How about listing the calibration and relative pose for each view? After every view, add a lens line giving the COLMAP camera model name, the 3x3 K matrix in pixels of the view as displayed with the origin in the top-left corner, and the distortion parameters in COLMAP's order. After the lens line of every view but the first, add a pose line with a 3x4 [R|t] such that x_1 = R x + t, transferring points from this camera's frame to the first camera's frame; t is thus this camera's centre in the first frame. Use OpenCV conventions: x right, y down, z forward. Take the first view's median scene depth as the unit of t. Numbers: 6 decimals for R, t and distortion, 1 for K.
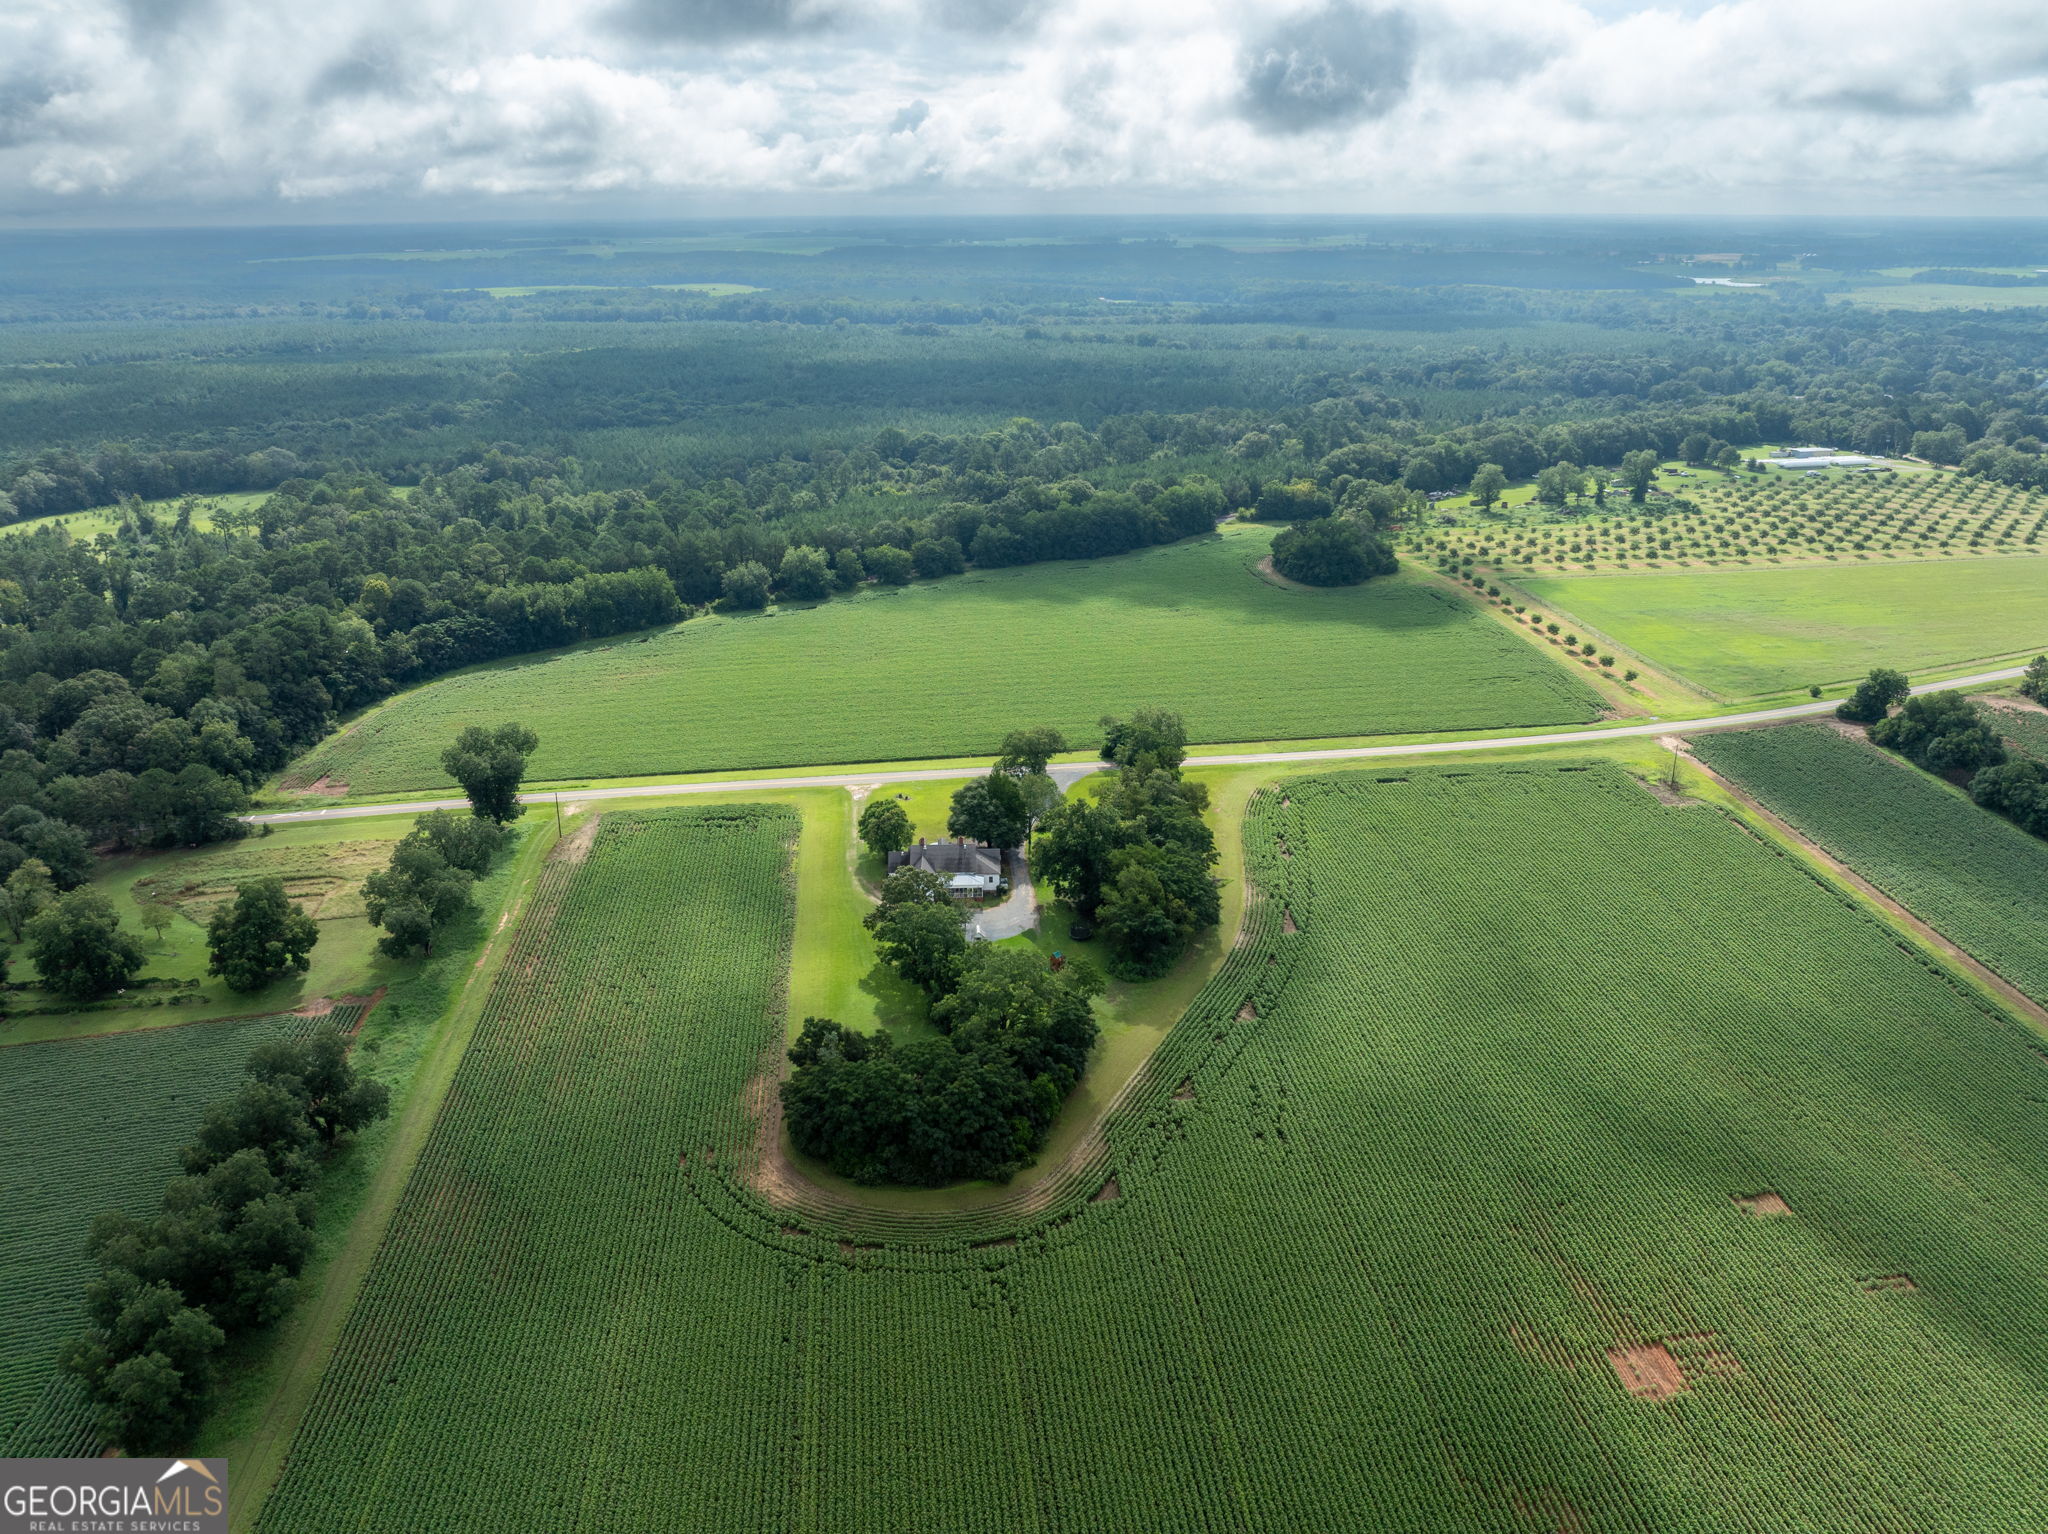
lens RADIAL K [[1441.5, 0, 1014.6], [0, 1441.5, 772.1], [0, 0, 1]] dist [-0.037572, -0.001289]
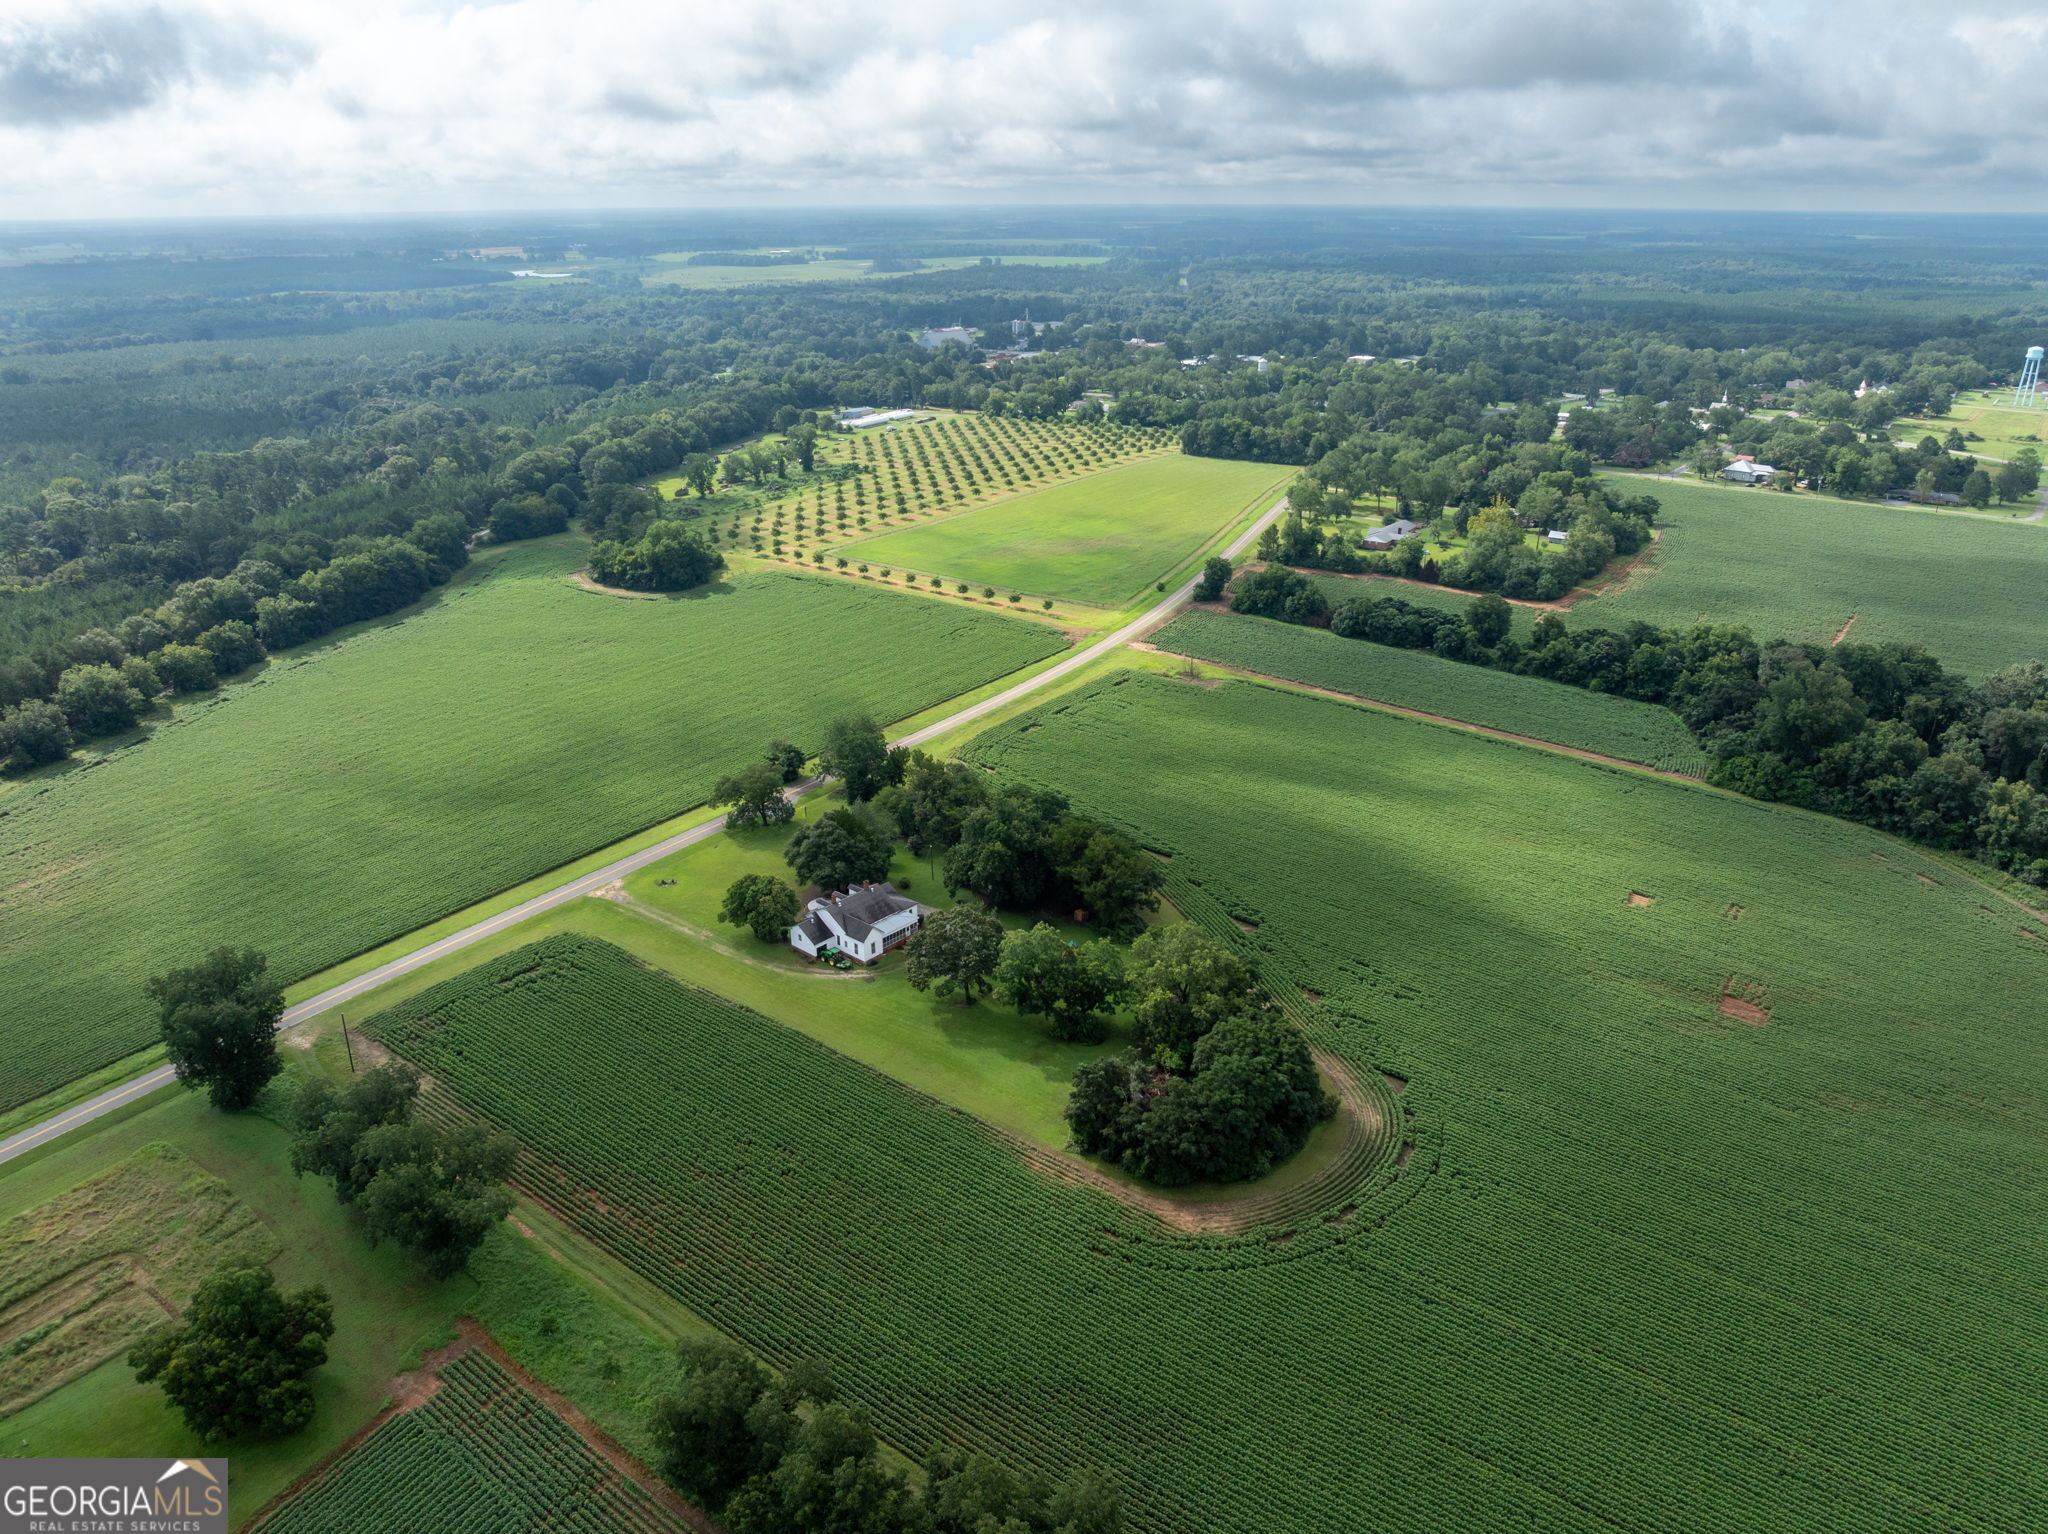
lens RADIAL K [[1441.5, 0, 1028.8], [0, 1441.5, 757.5], [0, 0, 1]] dist [-0.037572, -0.001289]
pose [[0.686778, -0.260013, 0.678771, -0.421900], [0.265443, 0.959050, 0.098804, -0.070179], [-0.676666, 0.112319, 0.727673, 0.178403]]
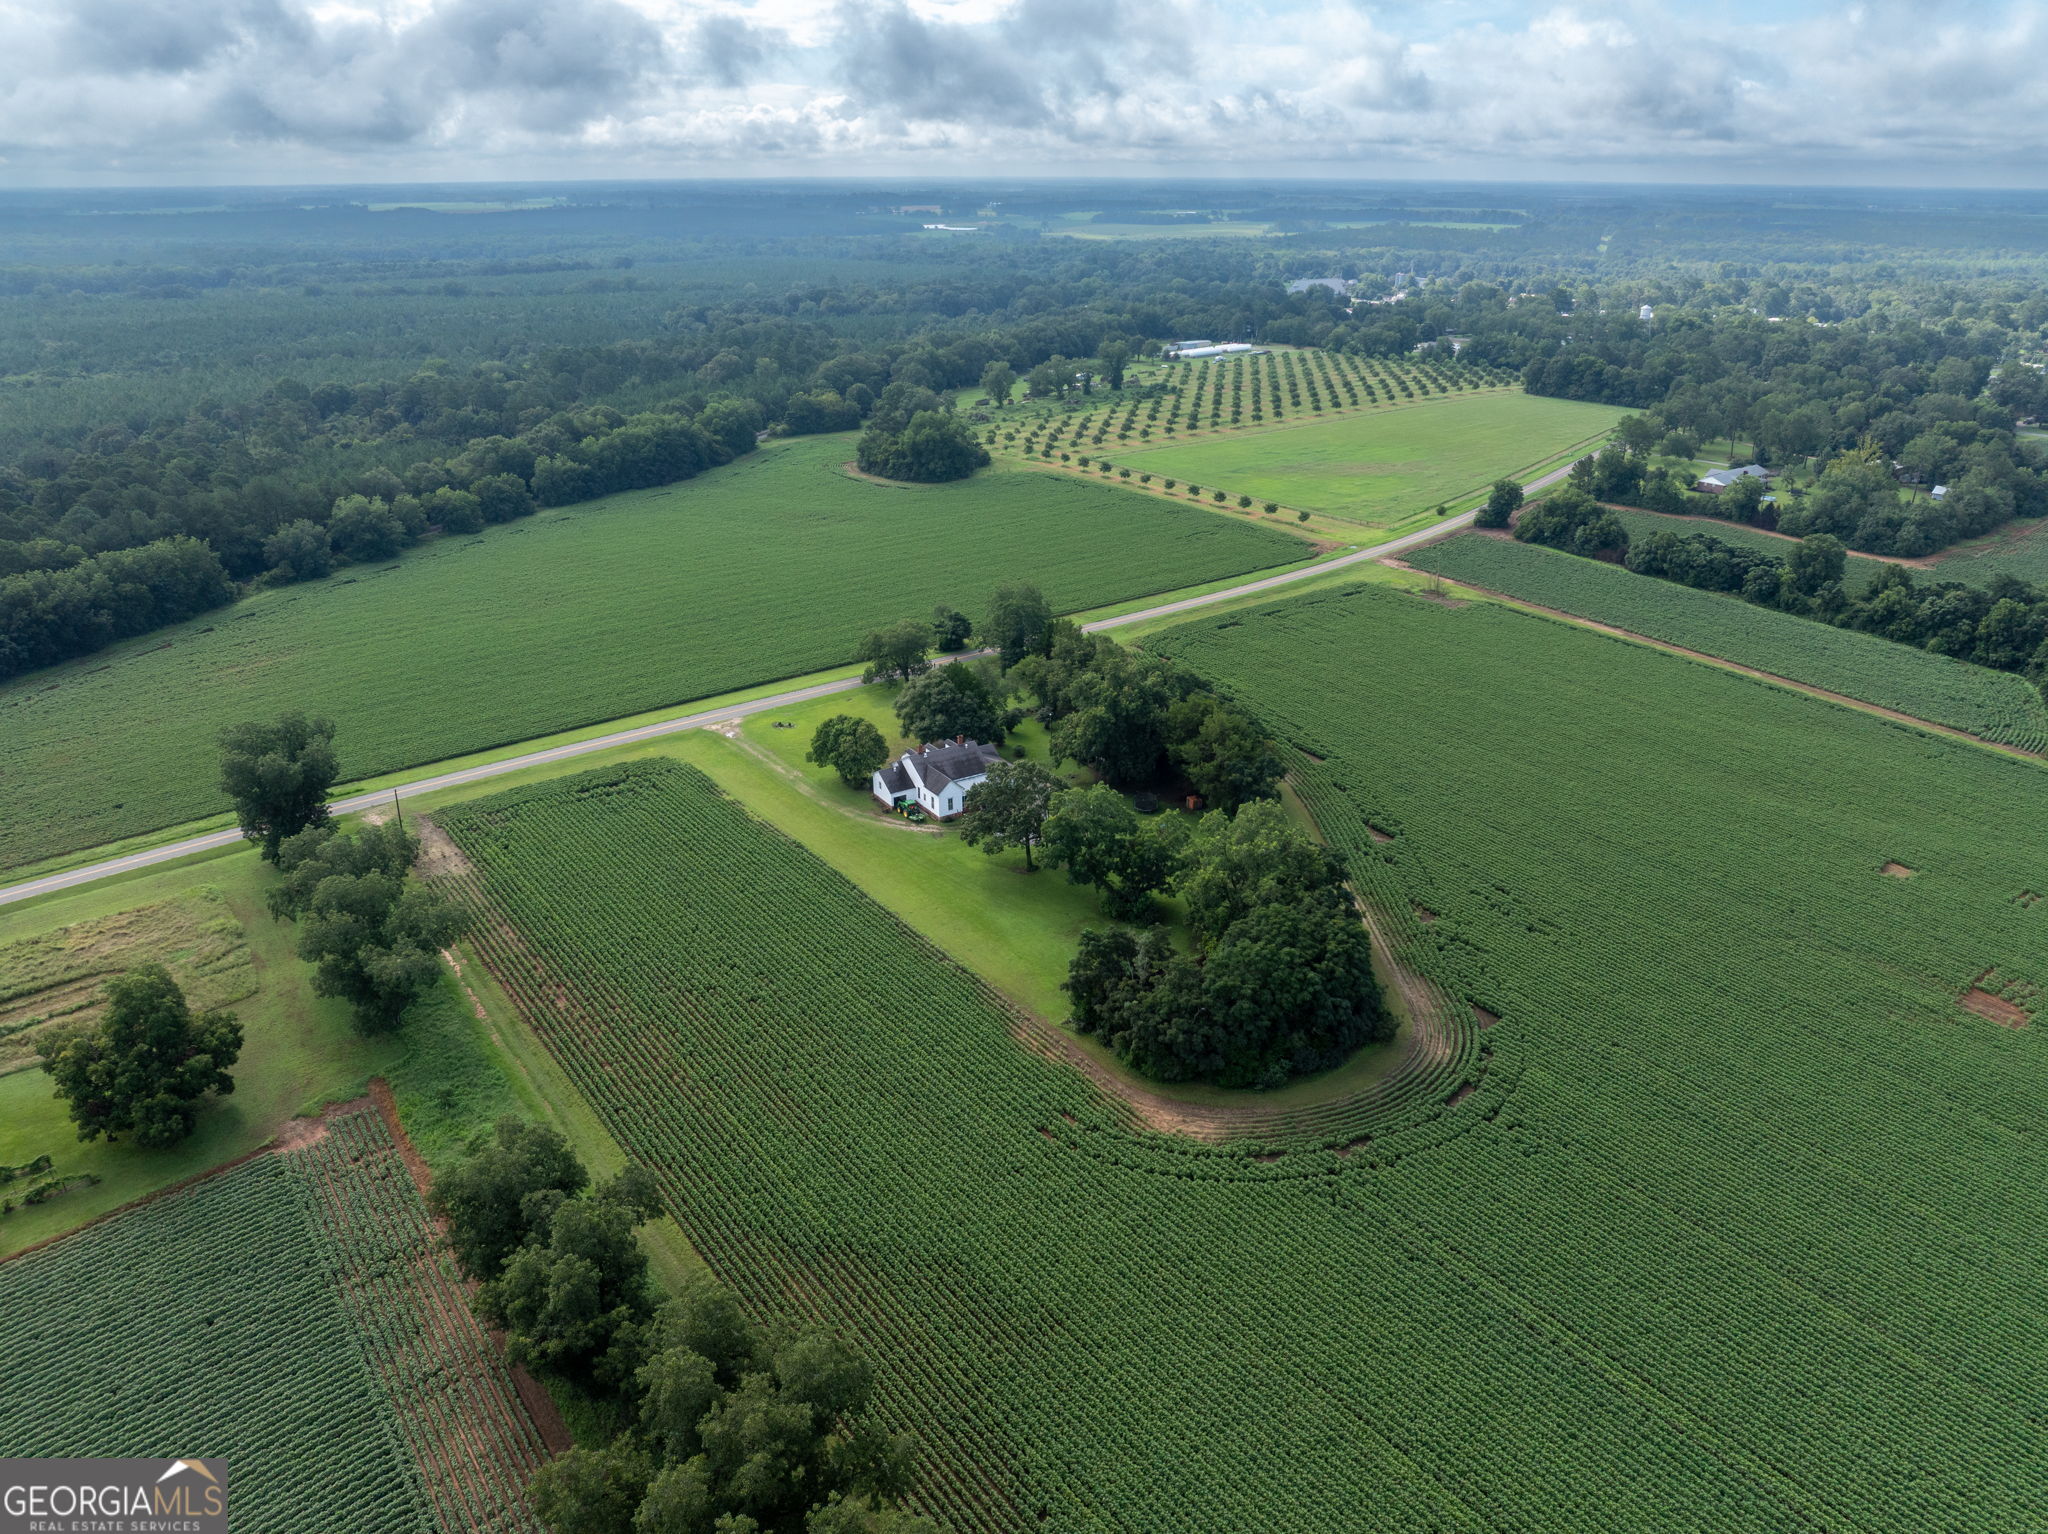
lens RADIAL K [[1441.5, 0, 1028.1], [0, 1441.5, 767.3], [0, 0, 1]] dist [-0.037572, -0.001289]
pose [[0.859513, -0.188855, 0.474943, -0.303351], [0.180862, 0.981491, 0.062968, 0.012307], [-0.478044, 0.031777, 0.877761, 0.166950]]
